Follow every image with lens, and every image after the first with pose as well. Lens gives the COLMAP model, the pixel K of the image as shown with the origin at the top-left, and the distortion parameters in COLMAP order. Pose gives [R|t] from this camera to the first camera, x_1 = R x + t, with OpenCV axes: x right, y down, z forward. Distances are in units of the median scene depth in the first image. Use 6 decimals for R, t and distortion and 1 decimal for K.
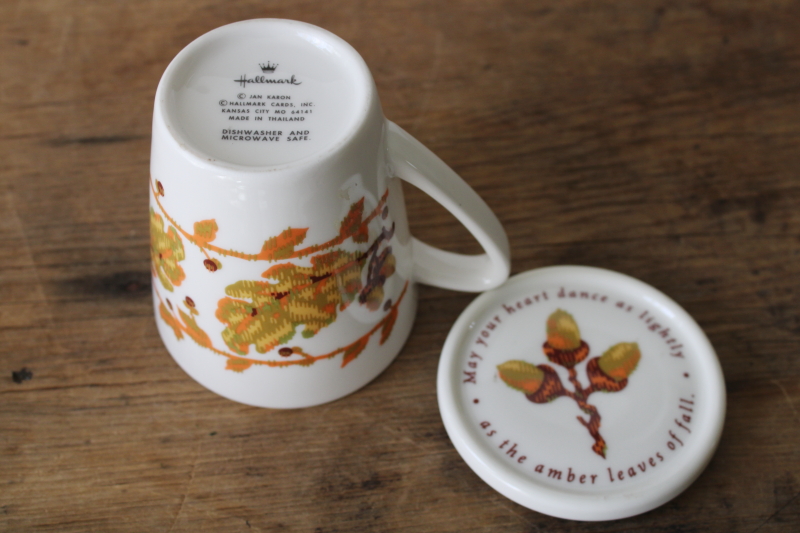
lens RADIAL K [[1499.2, 0, 400.0], [0, 1499.2, 266.5], [0, 0, 1]] dist [-0.013133, -0.068161]
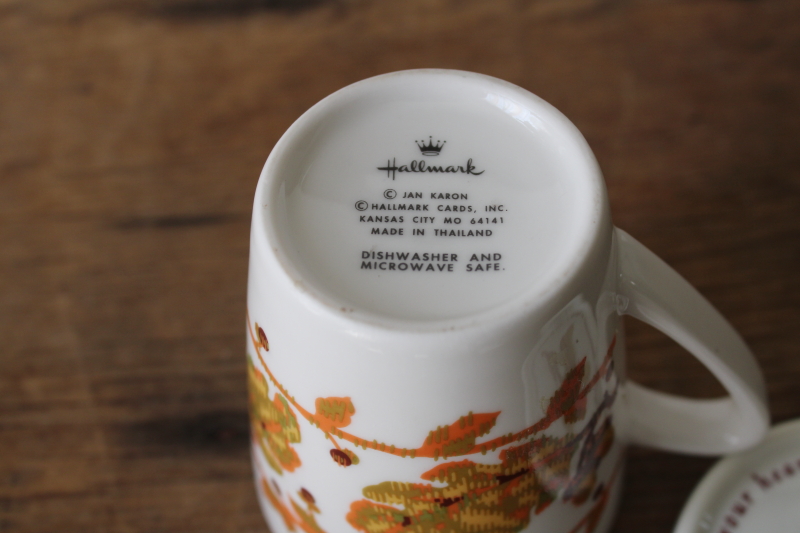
lens RADIAL K [[1243.3, 0, 400.0], [0, 1243.3, 266.5], [0, 0, 1]] dist [-0.038600, -0.046074]
pose [[0.998821, 0.002274, -0.048501, -0.075259], [-0.001037, 0.999674, 0.025505, -0.095575], [0.048543, -0.025425, 0.998497, 0.470548]]
